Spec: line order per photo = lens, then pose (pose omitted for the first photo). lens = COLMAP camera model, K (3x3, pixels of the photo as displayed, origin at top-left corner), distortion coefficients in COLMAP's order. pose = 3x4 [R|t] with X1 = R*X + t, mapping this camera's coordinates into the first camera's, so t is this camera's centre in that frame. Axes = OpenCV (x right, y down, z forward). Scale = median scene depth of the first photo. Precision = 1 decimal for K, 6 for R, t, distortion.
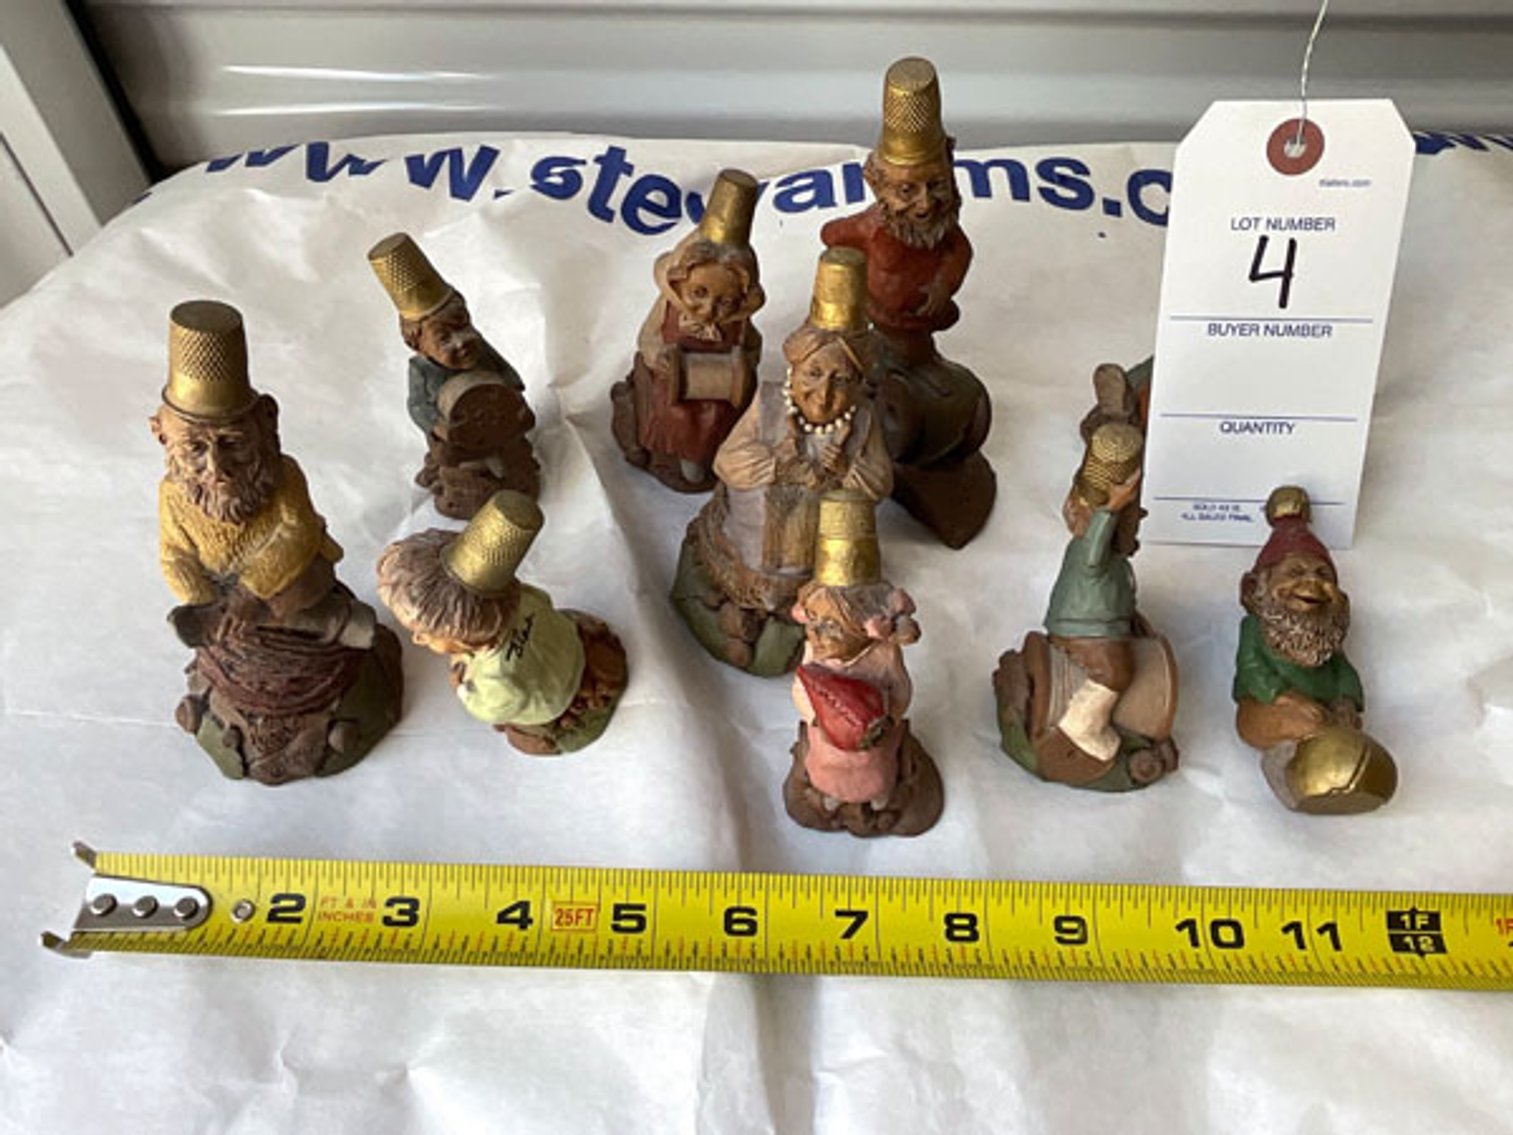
lens RADIAL K [[1087.1, 0, 750.7], [0, 1087.1, 566.9], [0, 0, 1]] dist [0.000403, -0.015970]
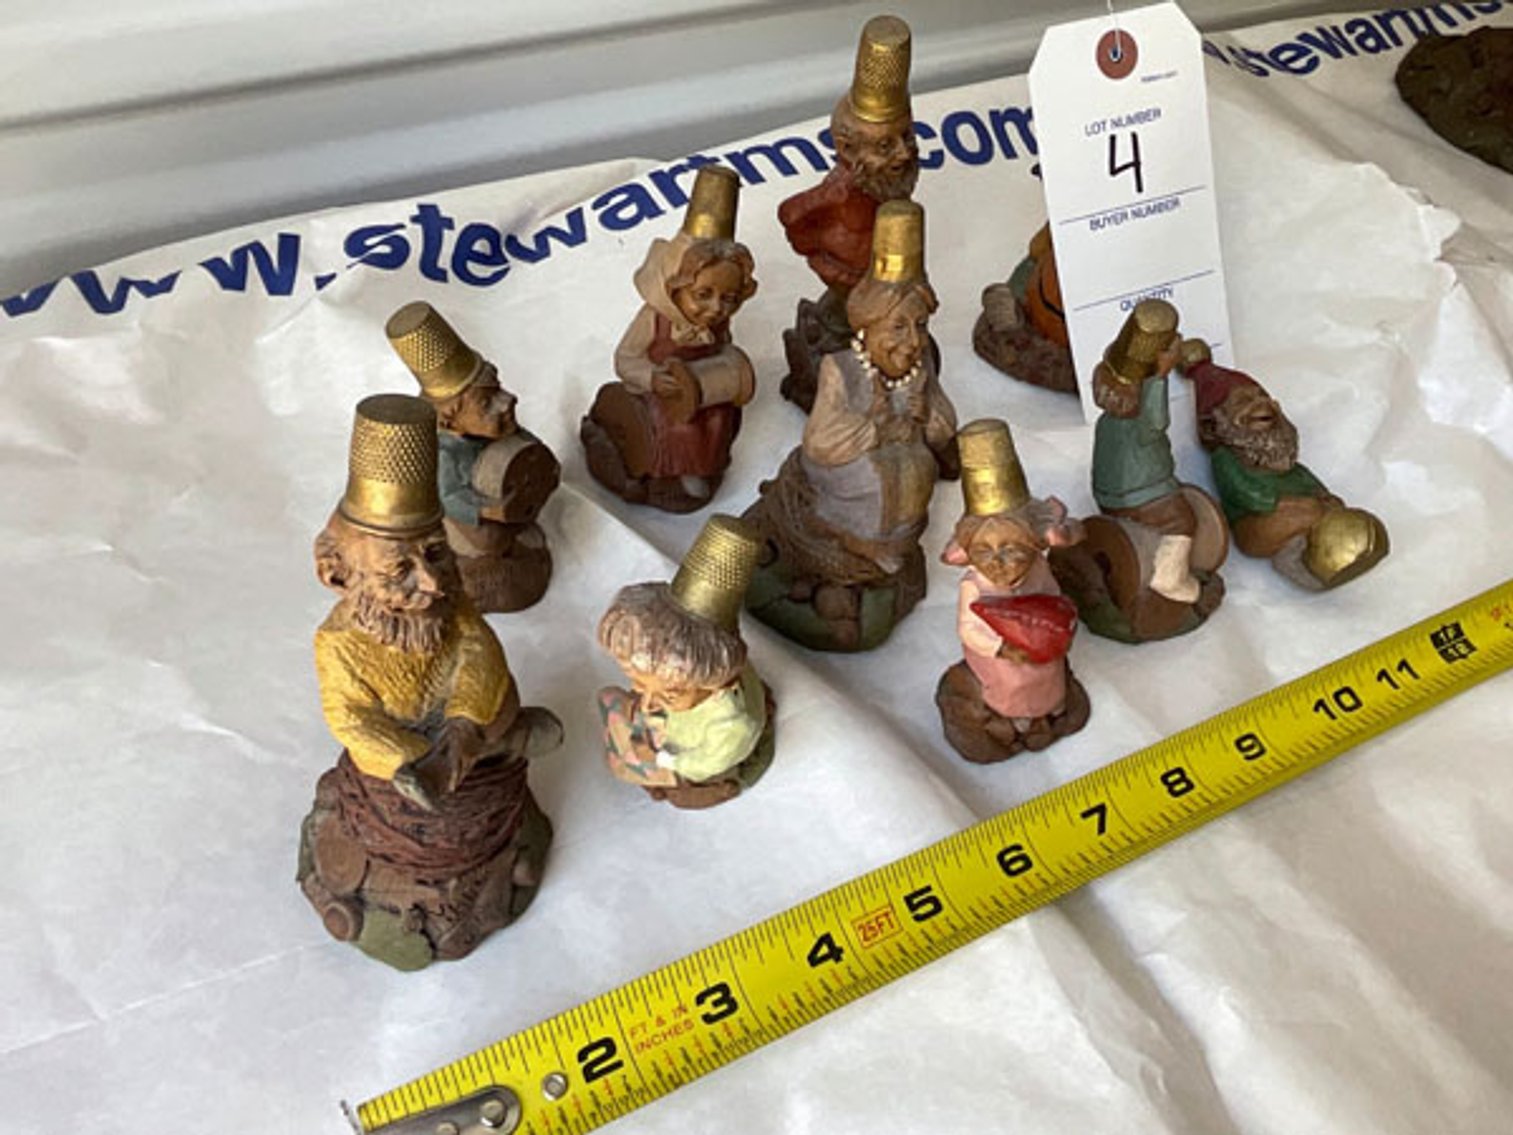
lens RADIAL K [[1087.1, 0, 750.7], [0, 1087.1, 566.9], [0, 0, 1]] dist [0.000403, -0.015970]
pose [[0.885220, -0.322250, 0.335471, -0.445631], [0.334797, 0.942046, 0.021477, -0.031525], [-0.322950, 0.093303, 0.941806, 0.097668]]
